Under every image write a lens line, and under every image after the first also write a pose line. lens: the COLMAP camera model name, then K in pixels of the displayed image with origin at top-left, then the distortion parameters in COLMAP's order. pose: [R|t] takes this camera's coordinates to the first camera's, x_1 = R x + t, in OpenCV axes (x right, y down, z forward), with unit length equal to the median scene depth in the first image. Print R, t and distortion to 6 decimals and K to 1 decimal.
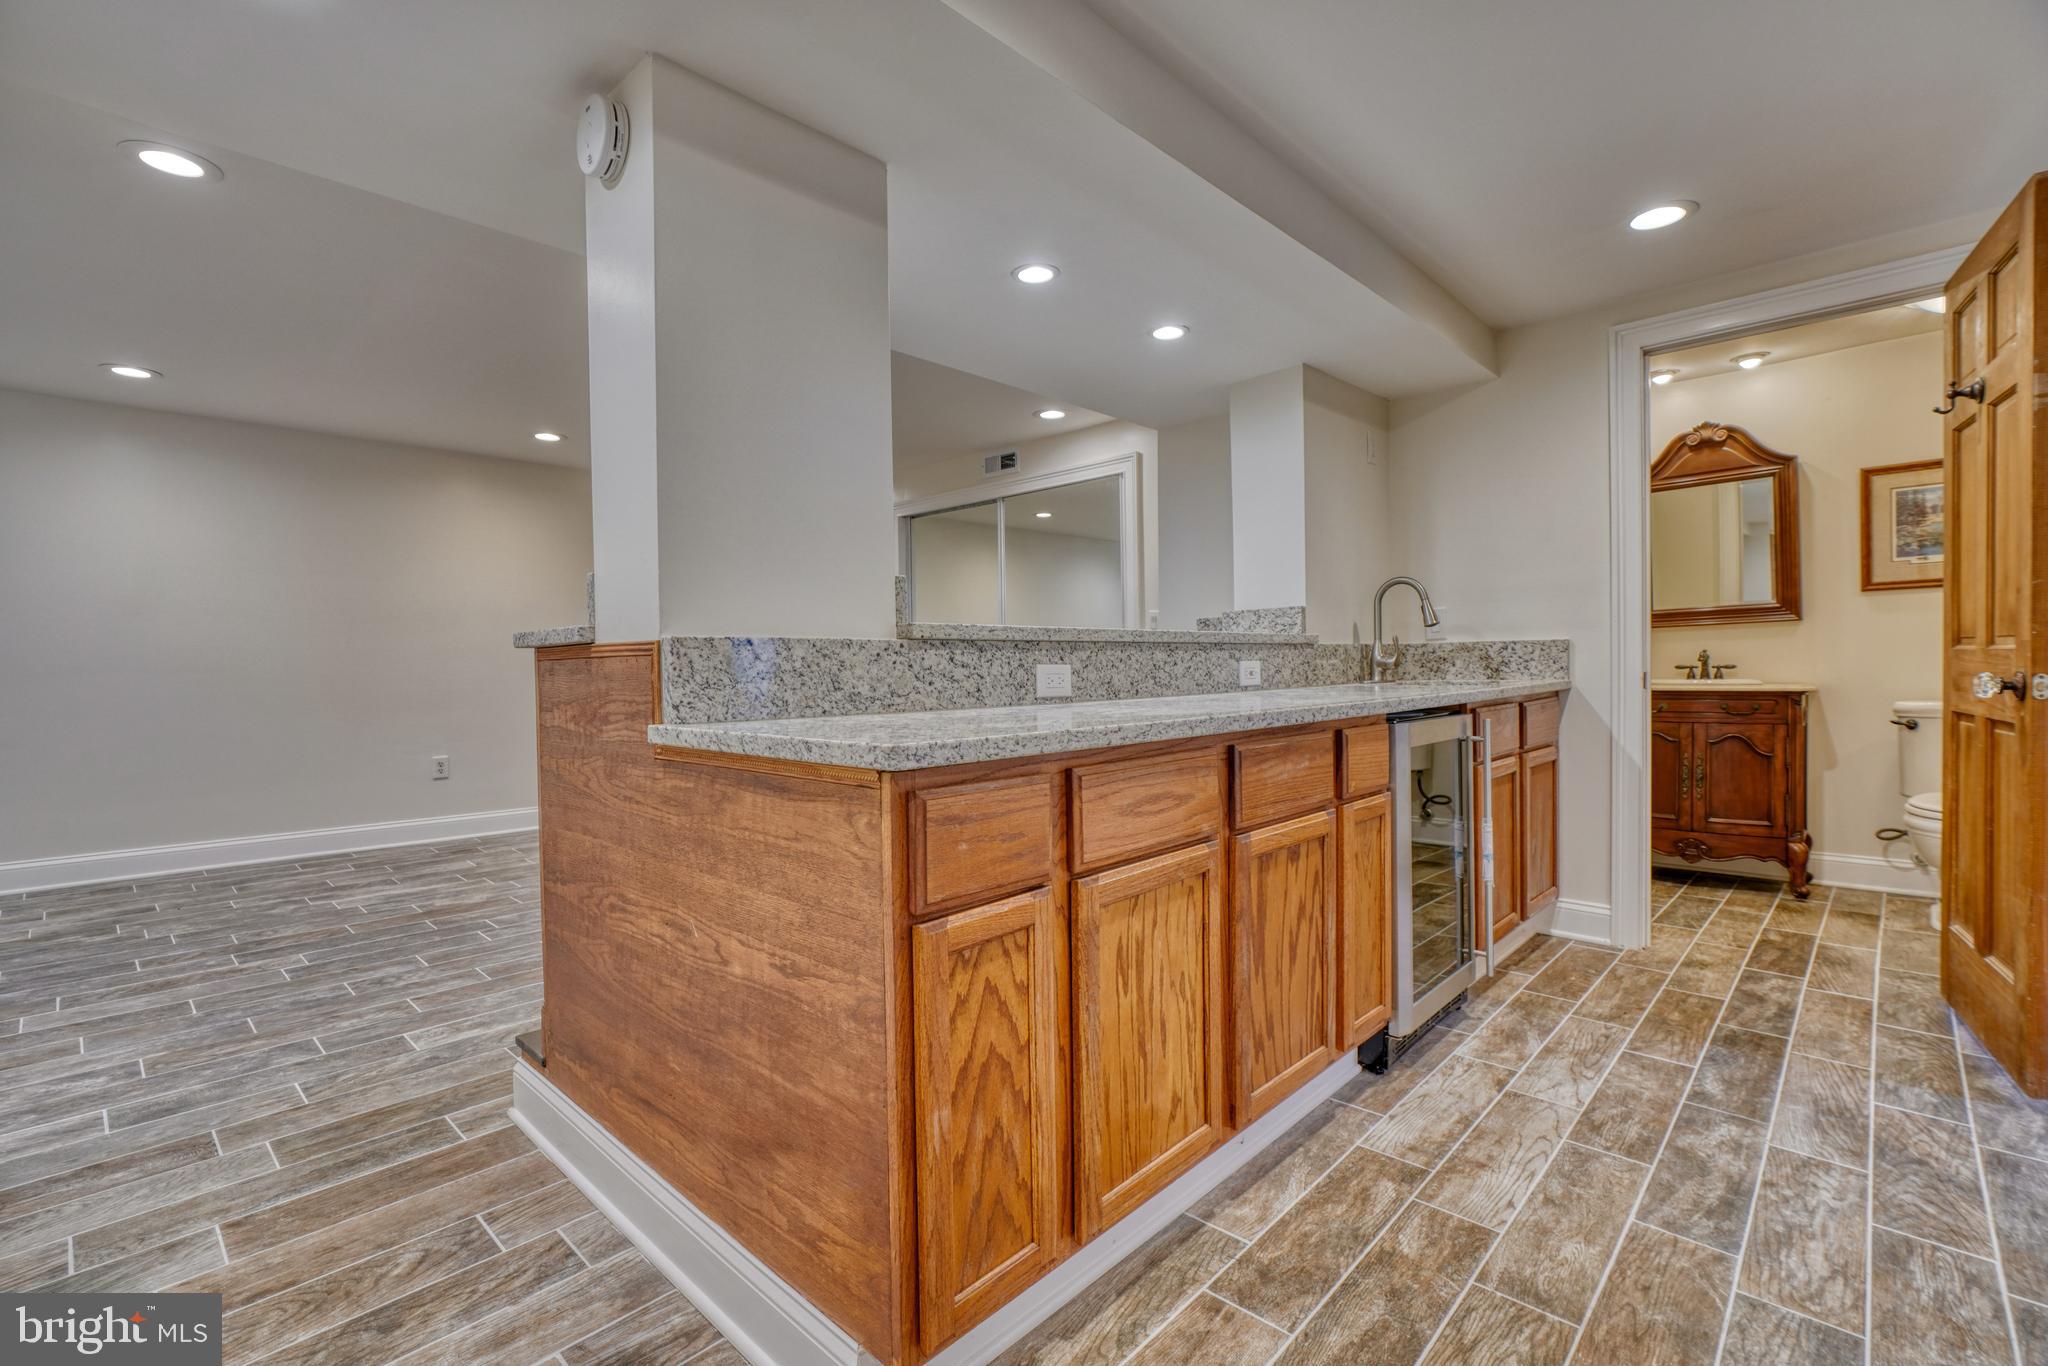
lens RADIAL K [[917.1, 0, 1000.5], [0, 917.1, 689.6], [0, 0, 1]] dist [-0.010817, 0.004295]
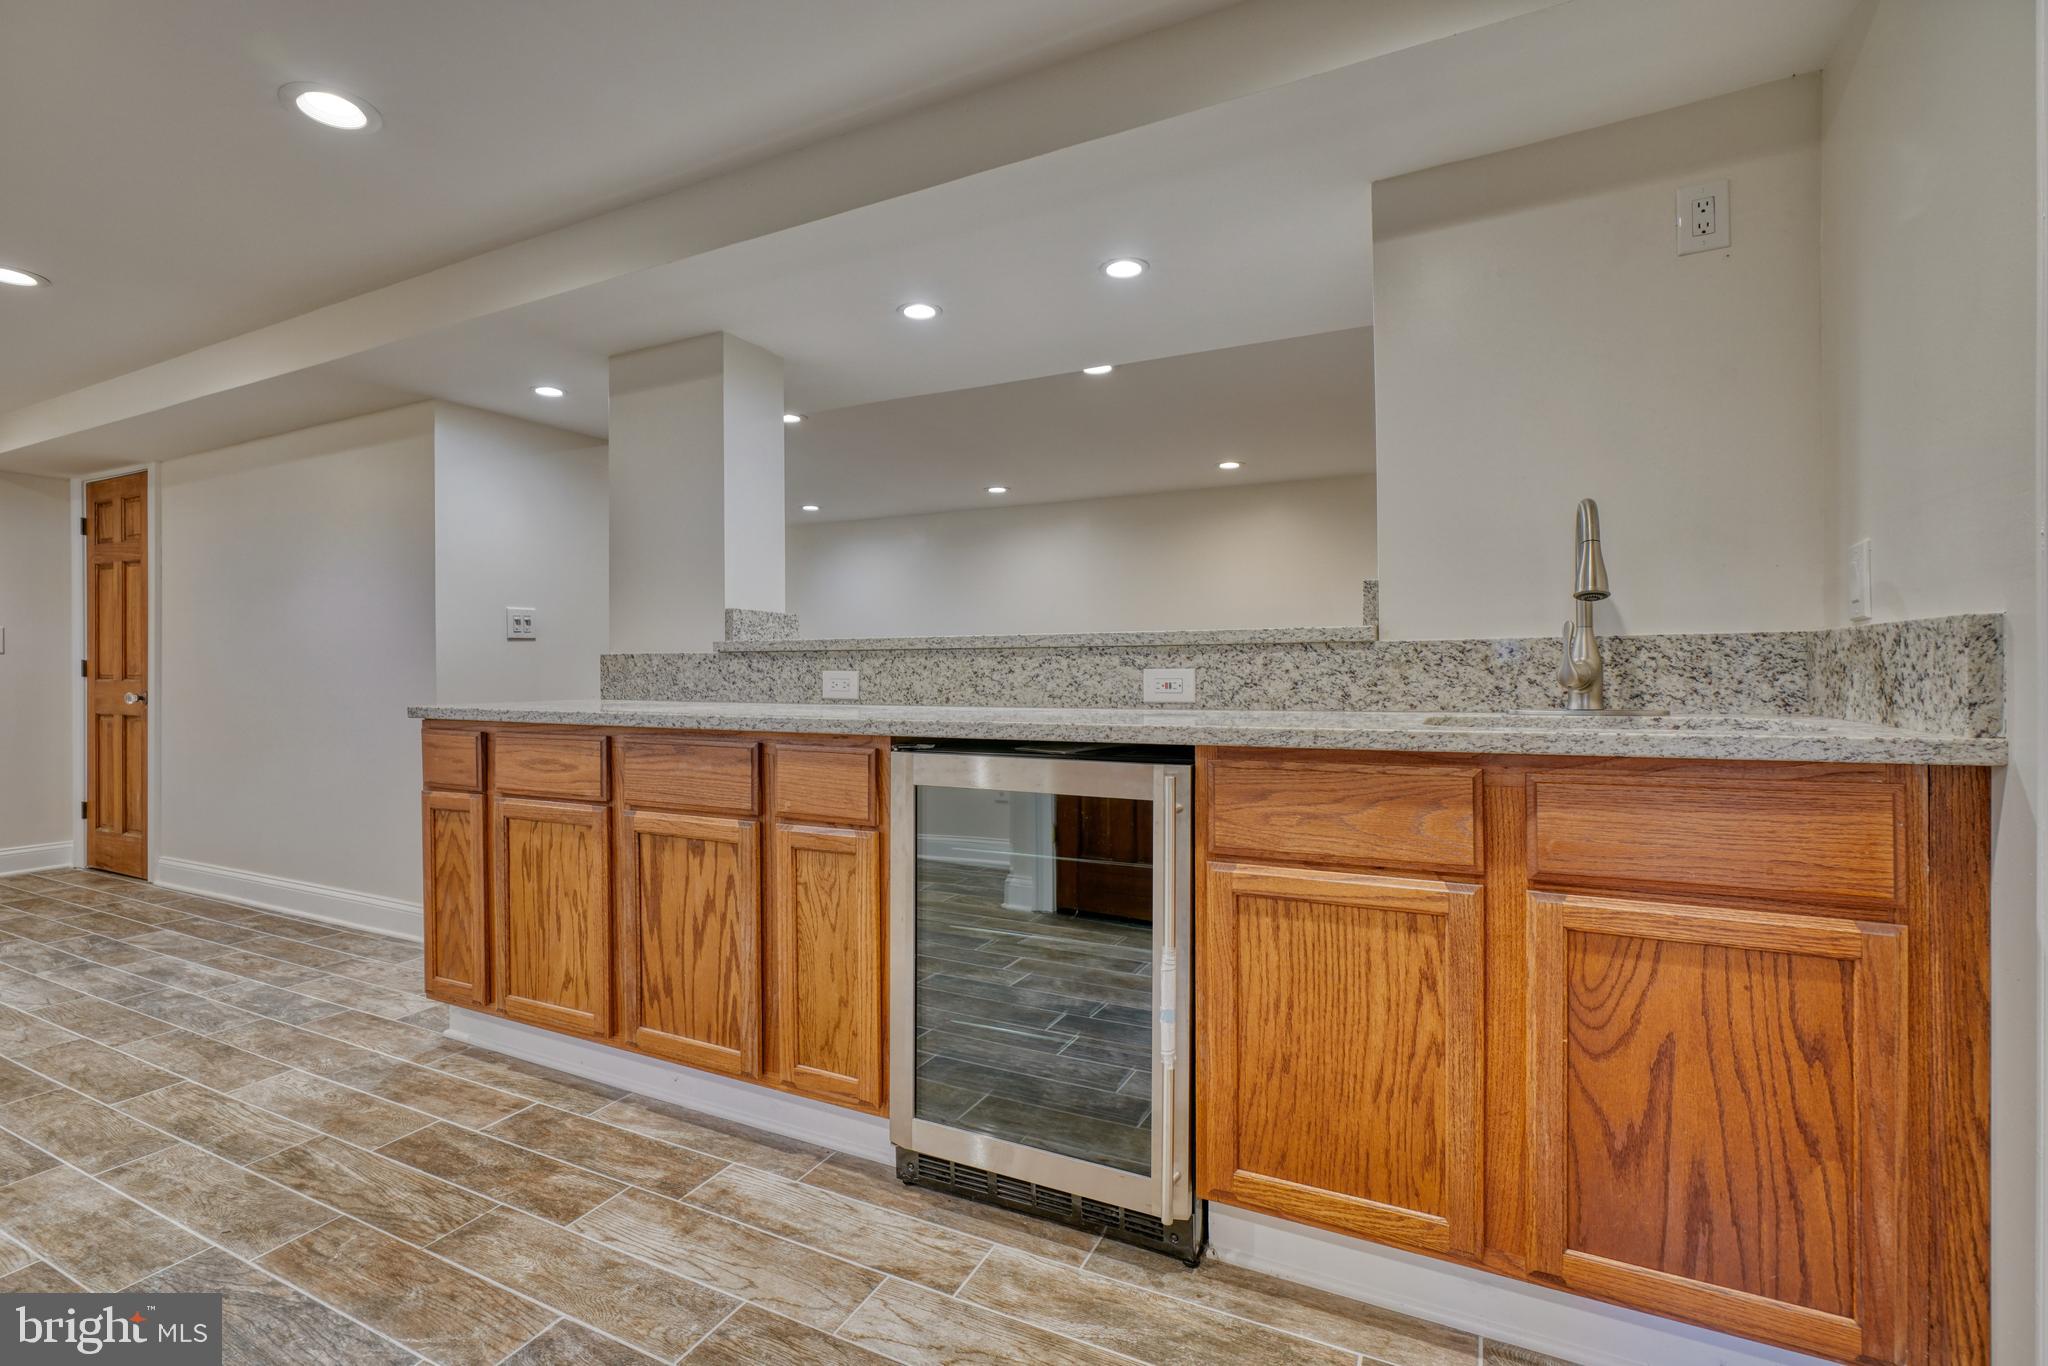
lens RADIAL K [[942.7, 0, 1005.0], [0, 942.7, 675.7], [0, 0, 1]] dist [-0.011451, 0.005165]
pose [[0.292653, 0.020489, -0.955999, 1.502965], [-0.026135, 0.999568, 0.013422, -0.050874], [0.955861, 0.021057, 0.293062, 1.018674]]
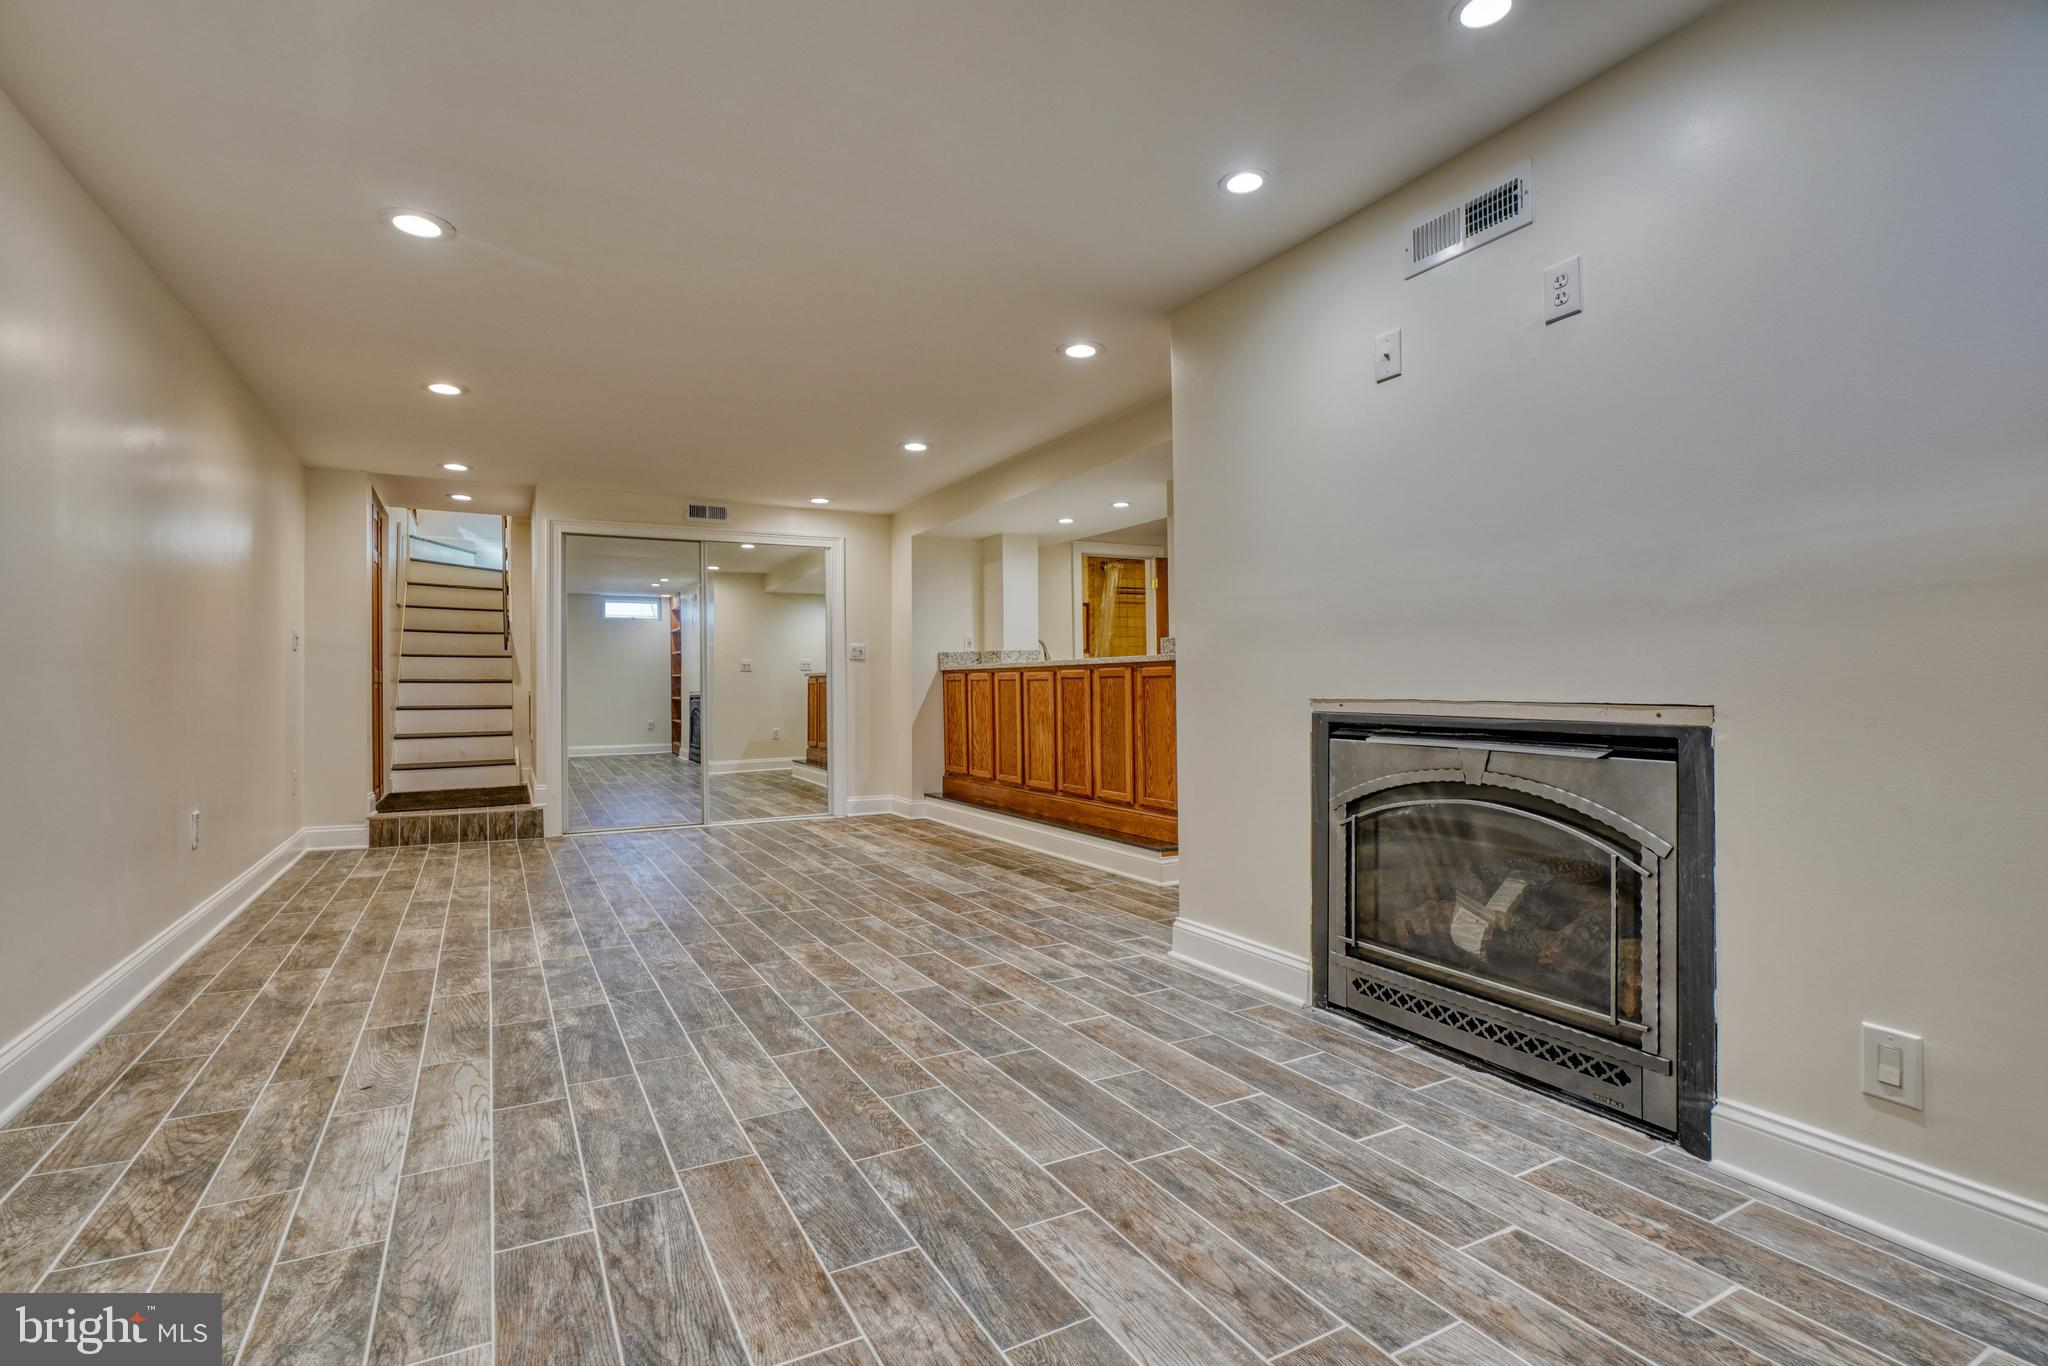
lens RADIAL K [[942.7, 0, 1005.0], [0, 942.7, 675.7], [0, 0, 1]] dist [-0.011451, 0.005165]
pose [[0.289147, 0.020203, 0.957071, -2.586528], [0.028666, 0.999146, -0.029752, 0.040354], [-0.956855, 0.036038, 0.288321, 0.682747]]
